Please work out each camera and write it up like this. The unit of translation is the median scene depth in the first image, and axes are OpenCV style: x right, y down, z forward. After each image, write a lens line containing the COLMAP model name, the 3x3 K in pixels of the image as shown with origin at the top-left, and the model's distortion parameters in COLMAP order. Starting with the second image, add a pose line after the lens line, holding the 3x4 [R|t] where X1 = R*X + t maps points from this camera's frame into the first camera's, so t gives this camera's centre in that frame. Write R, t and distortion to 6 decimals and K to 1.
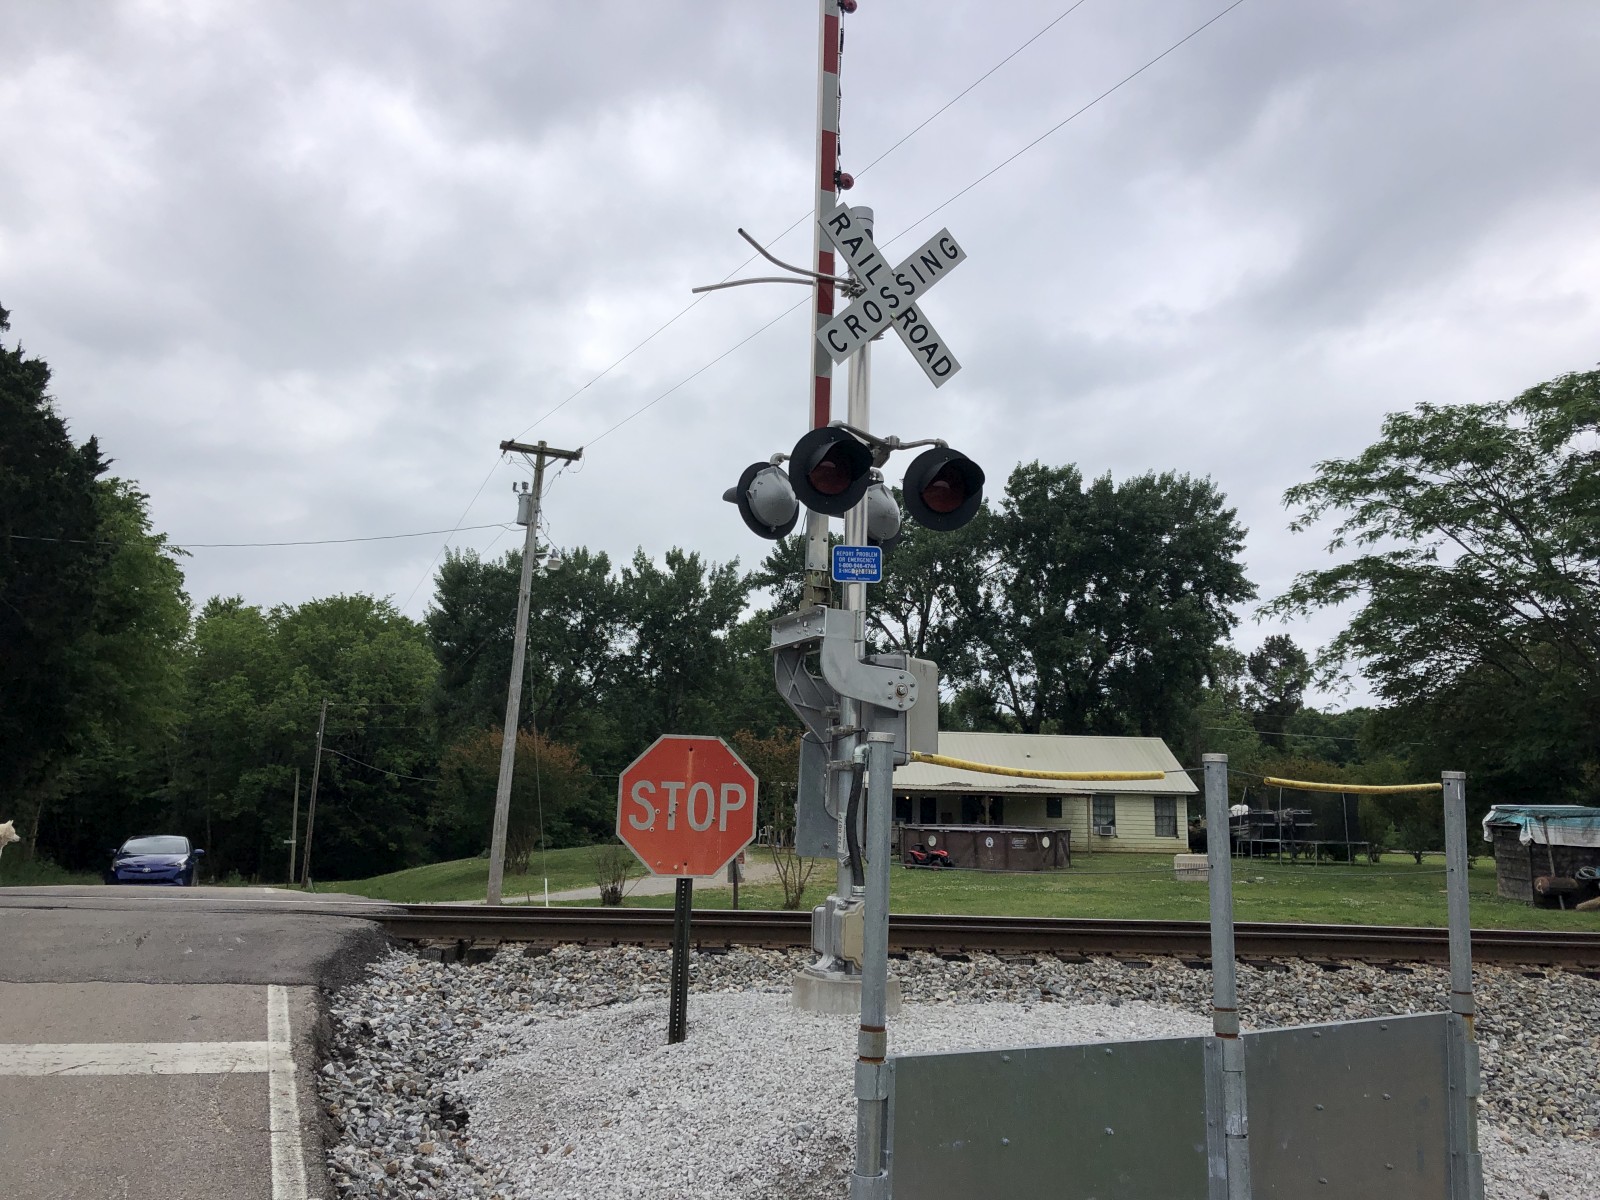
lens RADIAL K [[1338.8, 0, 809.4], [0, 1338.8, 573.5], [0, 0, 1]] dist [0.053128, -0.065987]
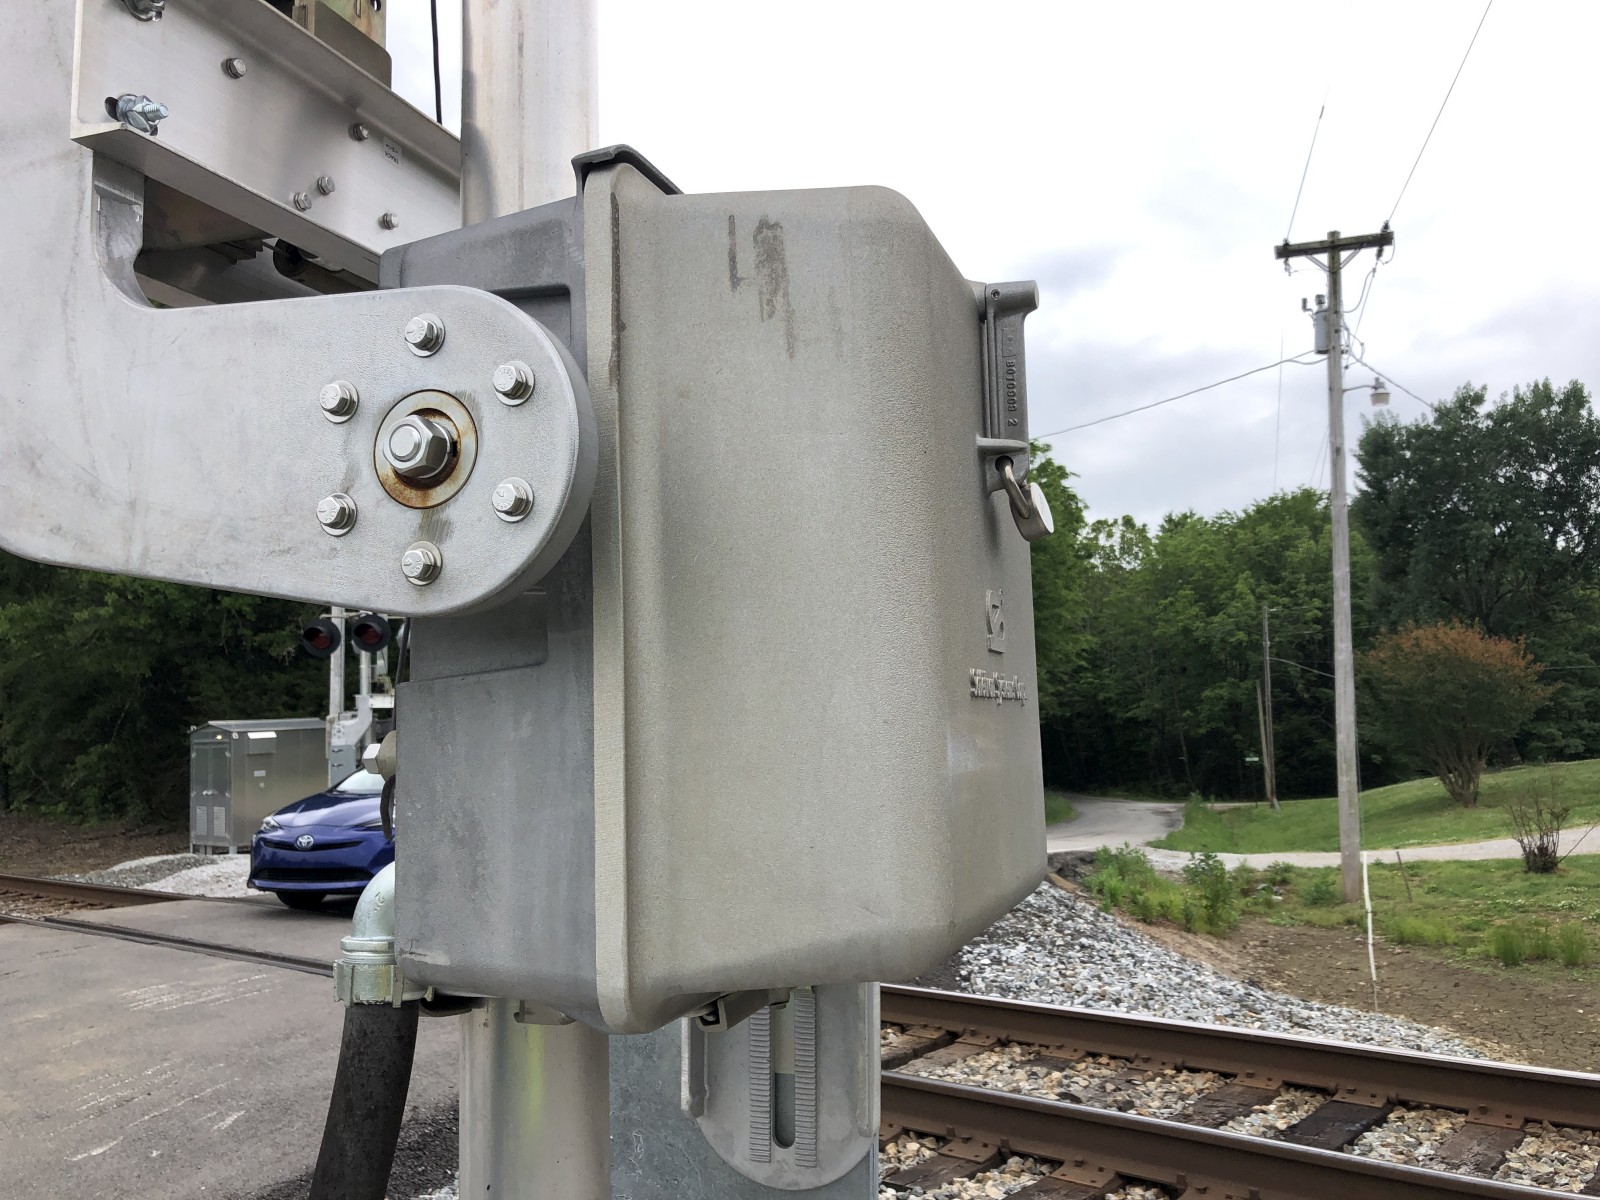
lens RADIAL K [[1338.8, 0, 795.1], [0, 1338.8, 603.9], [0, 0, 1]] dist [0.053128, -0.065987]
pose [[0.735100, -0.106721, -0.669507, 0.050854], [0.168547, 0.985296, 0.028001, 0.028496], [0.656674, -0.133427, 0.742278, 0.251529]]
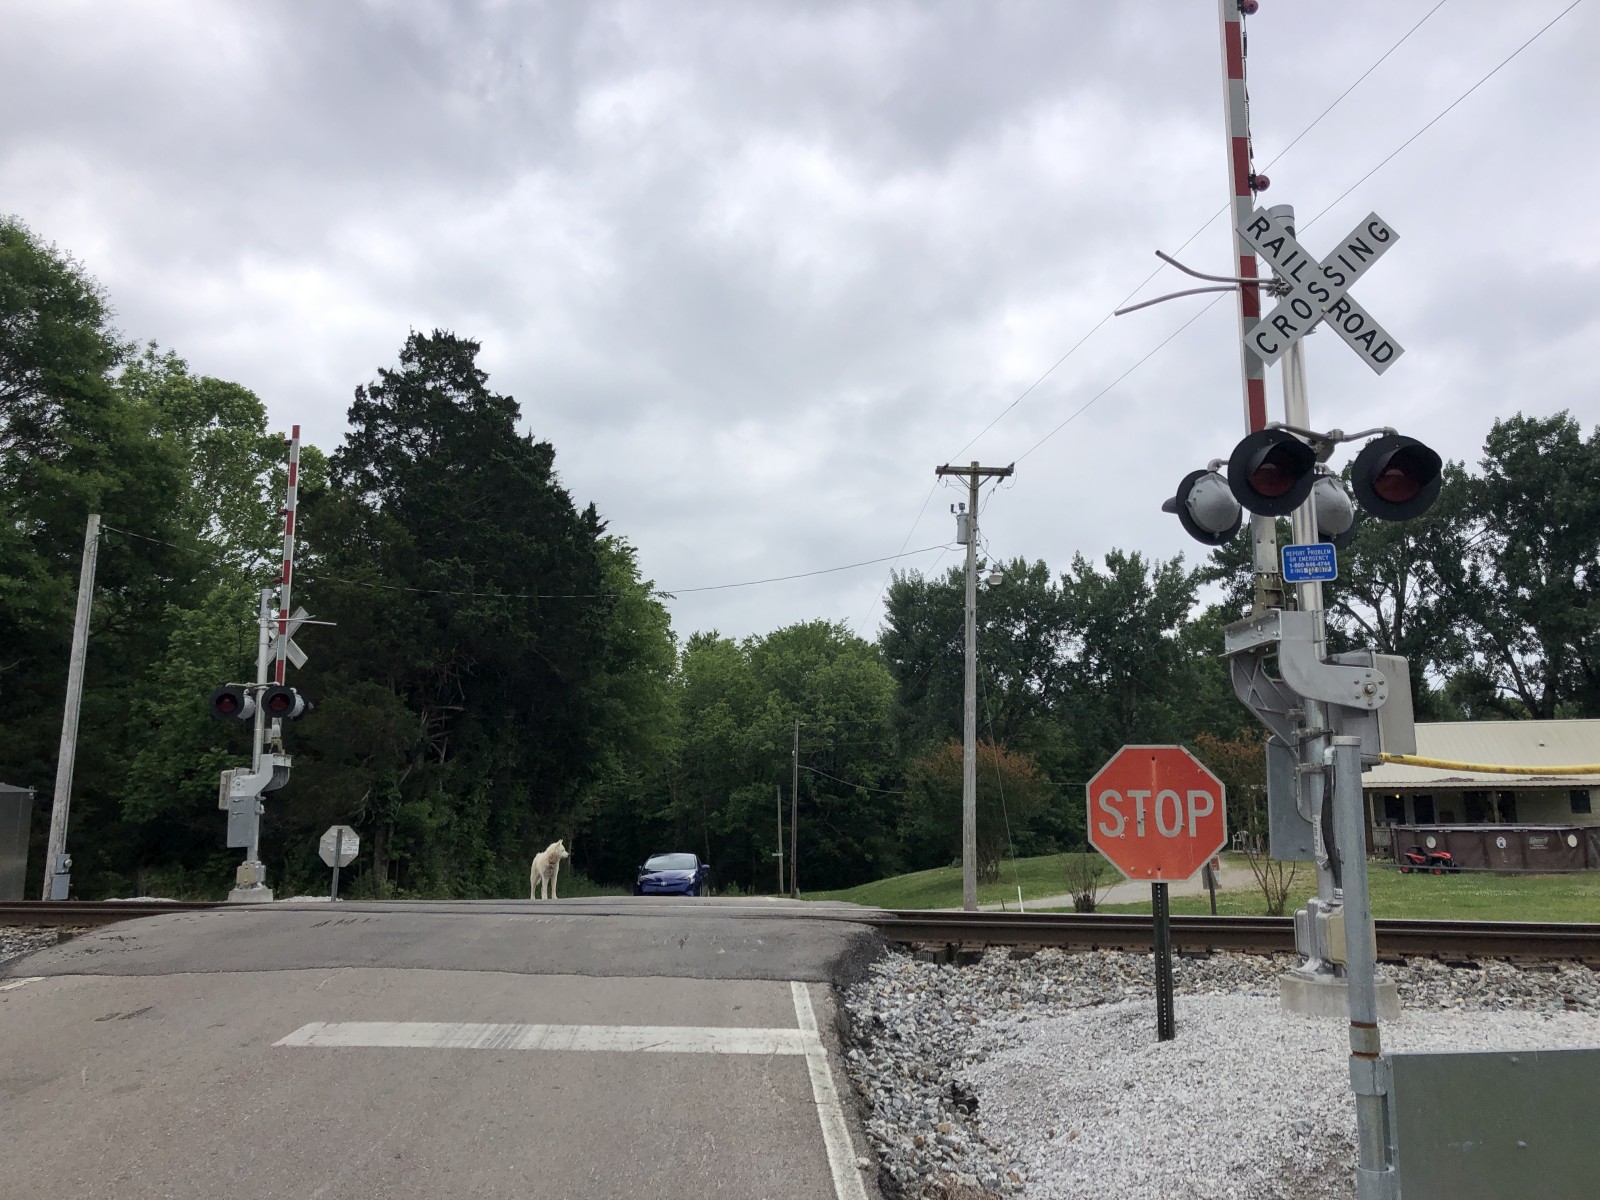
lens RADIAL K [[1338.8, 0, 811.8], [0, 1338.8, 568.8], [0, 0, 1]] dist [0.053128, -0.065987]
pose [[0.944411, -0.088536, -0.316621, 0.001059], [0.085592, 0.996060, -0.023223, -0.003296], [0.317429, -0.005169, 0.948268, -0.017138]]
